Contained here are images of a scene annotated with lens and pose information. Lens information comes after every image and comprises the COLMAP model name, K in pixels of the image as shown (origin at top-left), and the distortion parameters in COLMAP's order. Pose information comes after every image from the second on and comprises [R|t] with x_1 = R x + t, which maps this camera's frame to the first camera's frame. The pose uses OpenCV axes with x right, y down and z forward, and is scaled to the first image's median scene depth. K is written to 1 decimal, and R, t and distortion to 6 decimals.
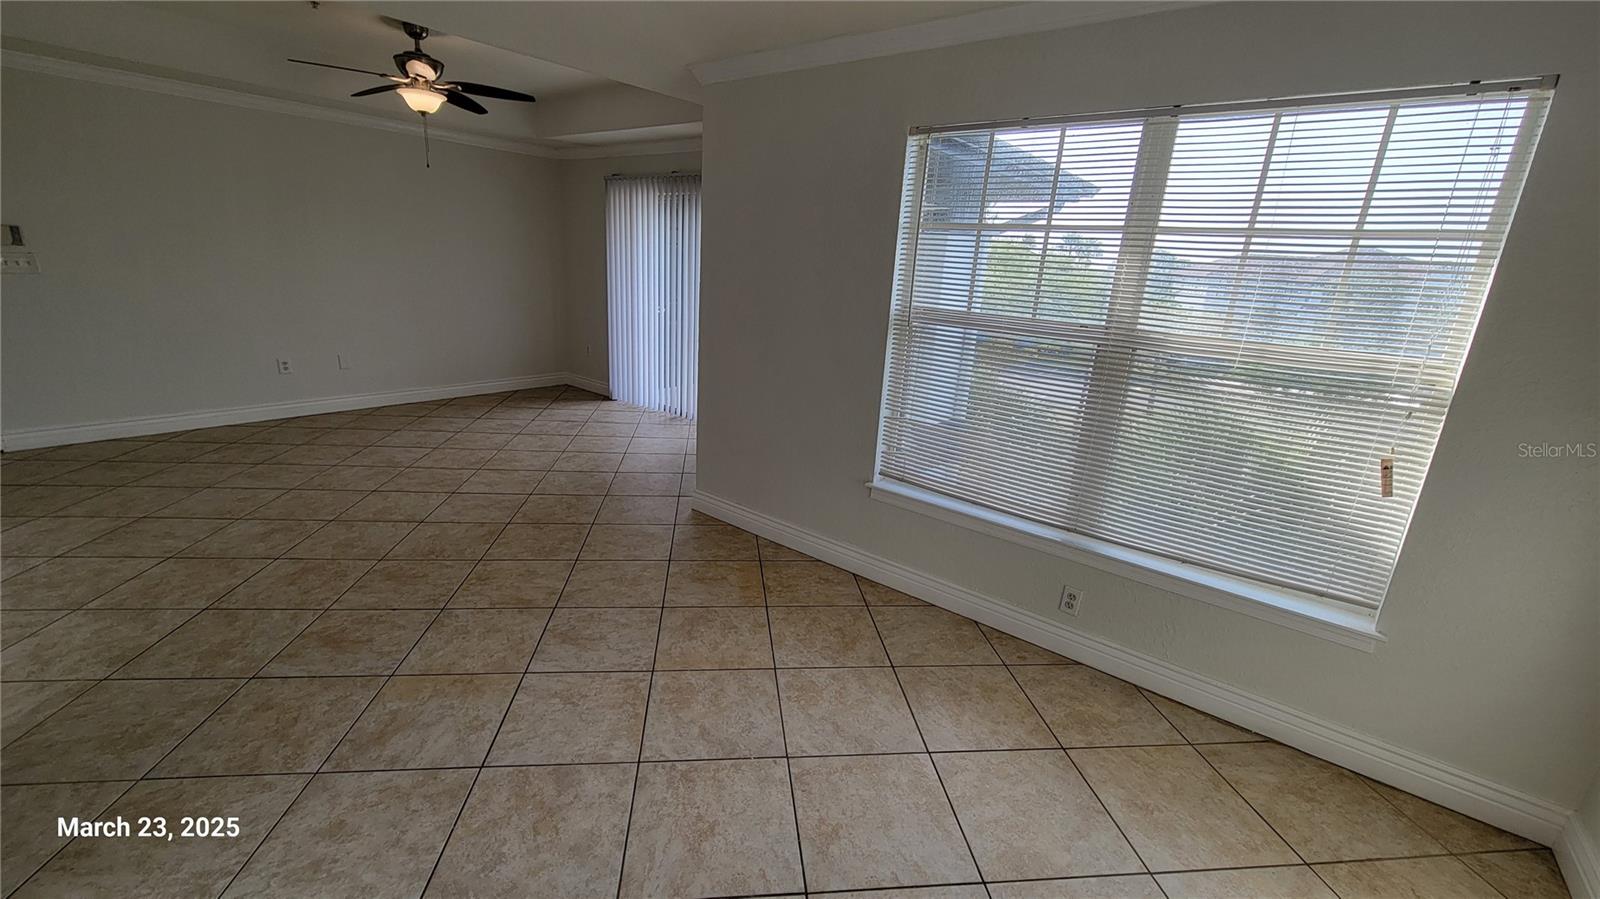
lens RADIAL K [[648.5, 0, 790.1], [0, 648.5, 451.4], [0, 0, 1]] dist [0.002894, 0.000364]
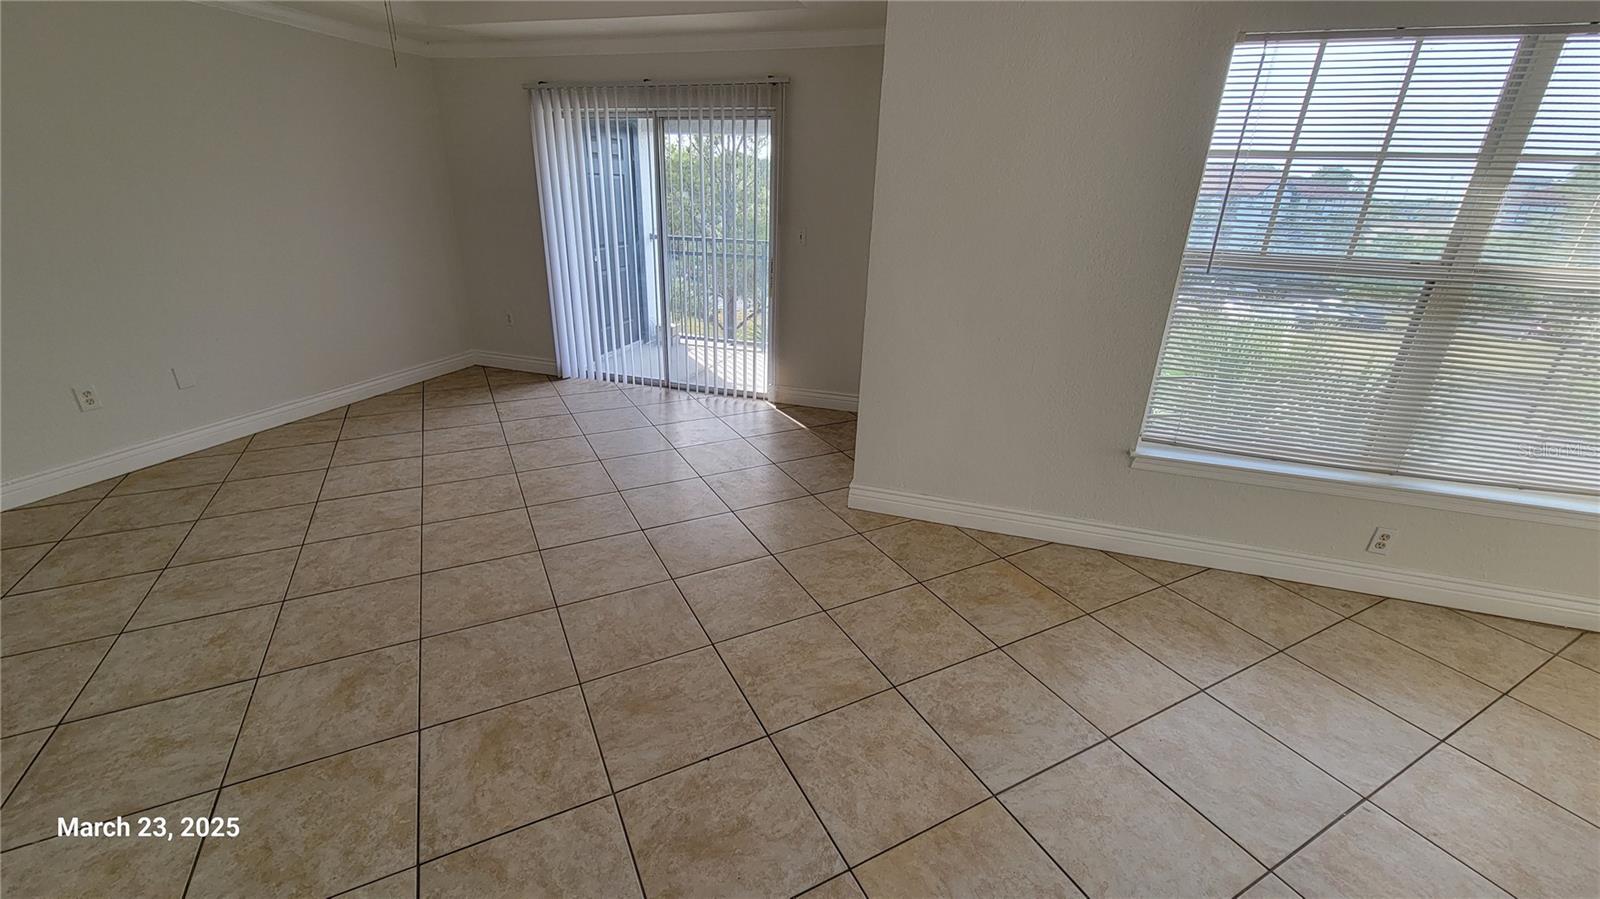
lens RADIAL K [[648.8, 0, 793.1], [0, 648.8, 449.8], [0, 0, 1]] dist [-0.000800, 0.000500]
pose [[0.931794, -0.162377, 0.324645, -0.651841], [0.126943, 0.983663, 0.127644, -0.138011], [-0.340067, -0.077727, 0.937183, 0.340625]]
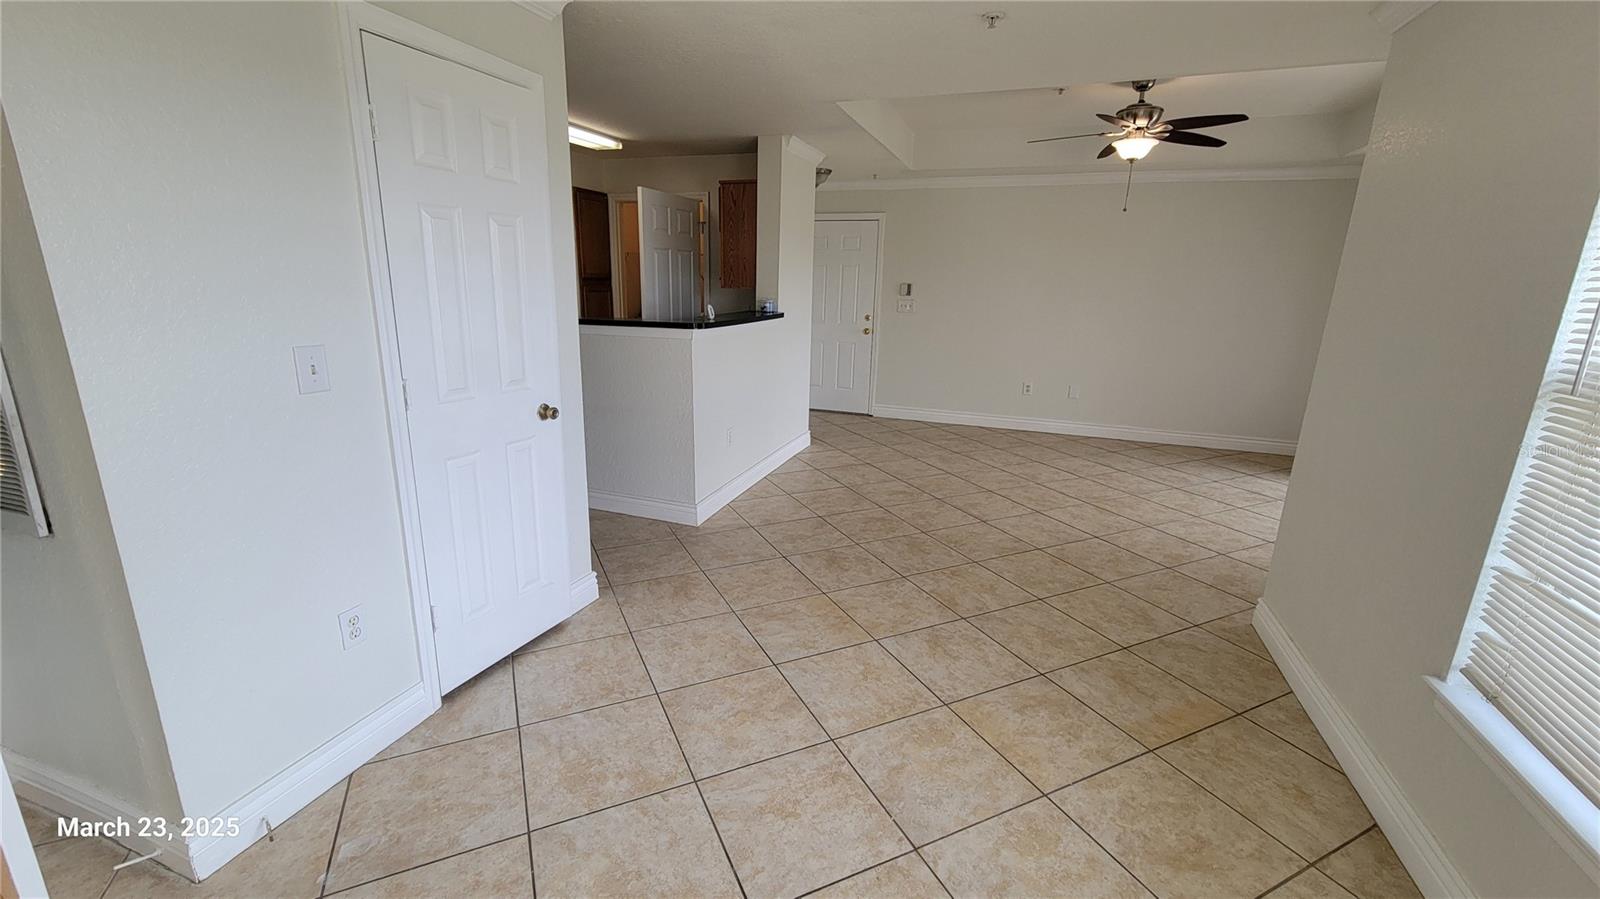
lens RADIAL K [[650.7, 0, 790.2], [0, 650.7, 451.1], [0, 0, 1]] dist [-0.002797, 0.000120]
pose [[0.325510, 0.193816, -0.925461, 0.434639], [-0.273037, 0.956338, 0.104248, -0.043765], [0.905259, 0.218751, 0.364217, 0.306966]]
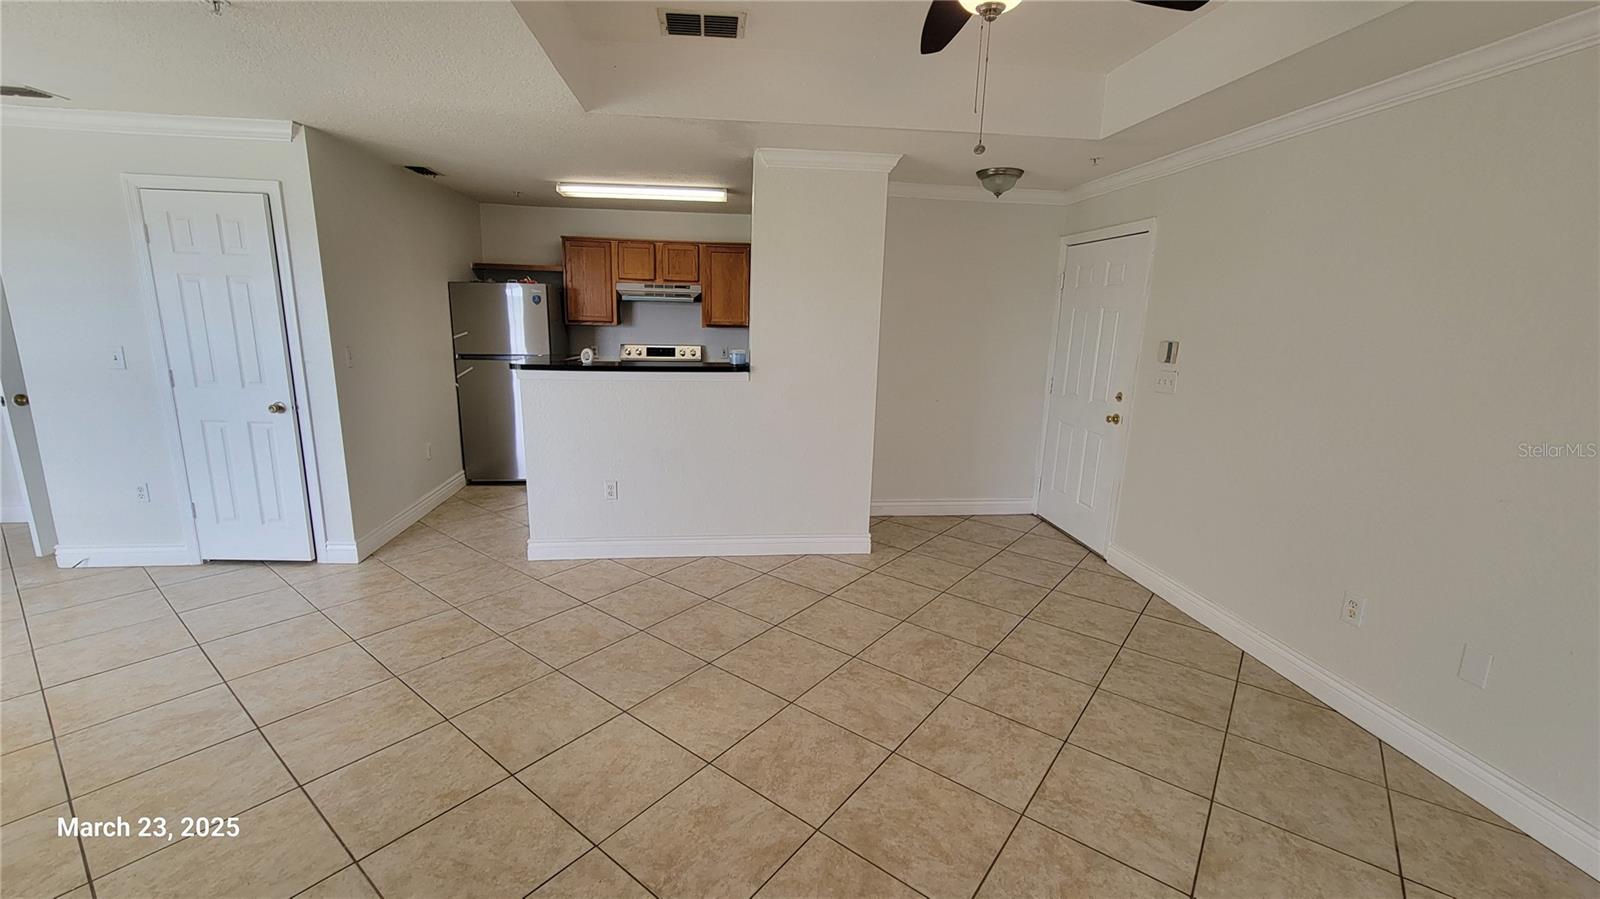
lens RADIAL K [[650.7, 0, 790.2], [0, 650.7, 451.1], [0, 0, 1]] dist [-0.002797, 0.000120]
pose [[-0.697627, 0.072549, -0.712778, -0.262145], [-0.267080, 0.896818, 0.352684, -0.536677], [0.664819, 0.436411, -0.606268, 1.744499]]
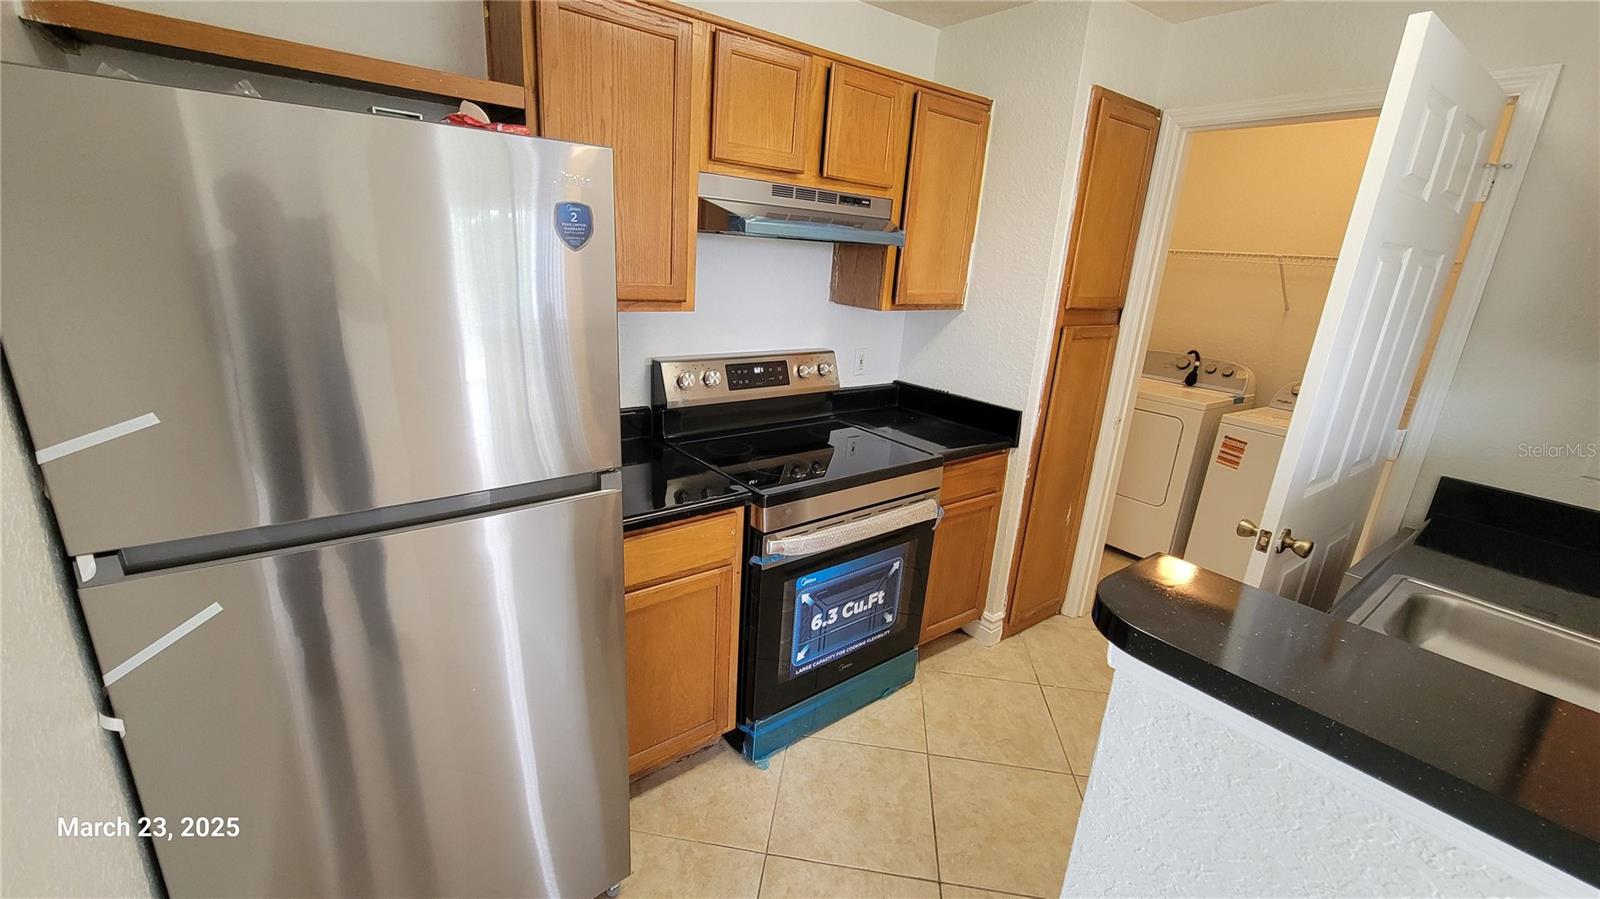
lens RADIAL K [[650.7, 0, 790.2], [0, 650.7, 451.1], [0, 0, 1]] dist [-0.002797, 0.000120]
pose [[-0.233428, 0.215667, -0.948156, -0.738637], [-0.344387, 0.893552, 0.288032, -0.120967], [0.909346, 0.393767, -0.134307, 0.202789]]
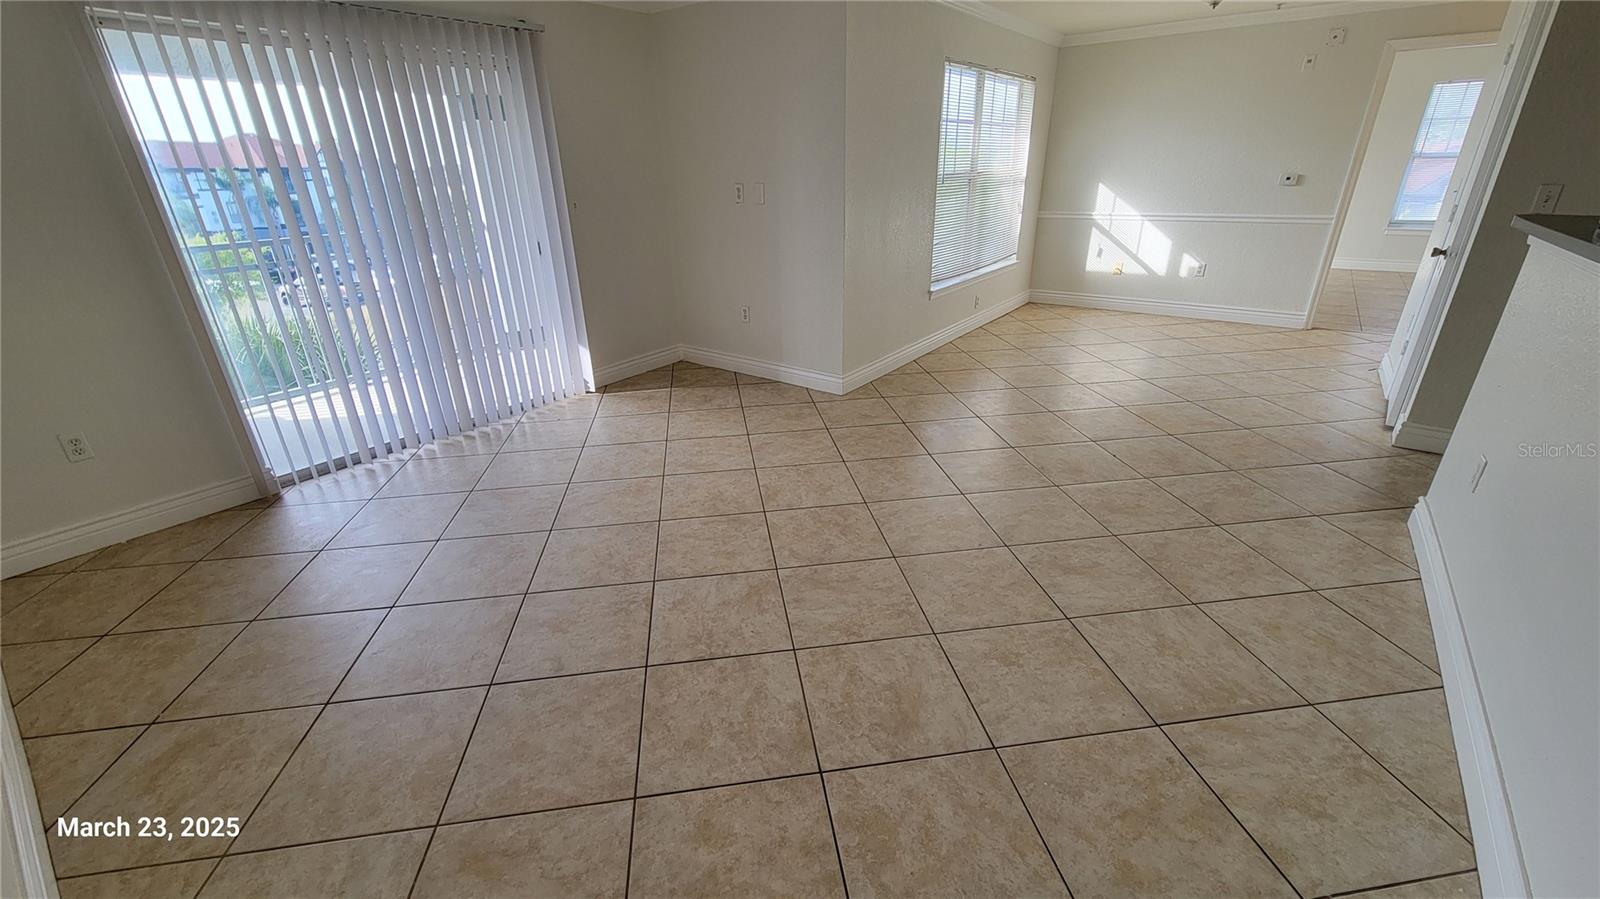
lens RADIAL K [[650.7, 0, 790.2], [0, 650.7, 451.1], [0, 0, 1]] dist [-0.002797, 0.000120]
pose [[-0.031039, -0.455288, 0.889803, -1.572442], [0.307306, 0.842765, 0.441939, -0.461837], [-0.951104, 0.287159, 0.113754, 1.350938]]
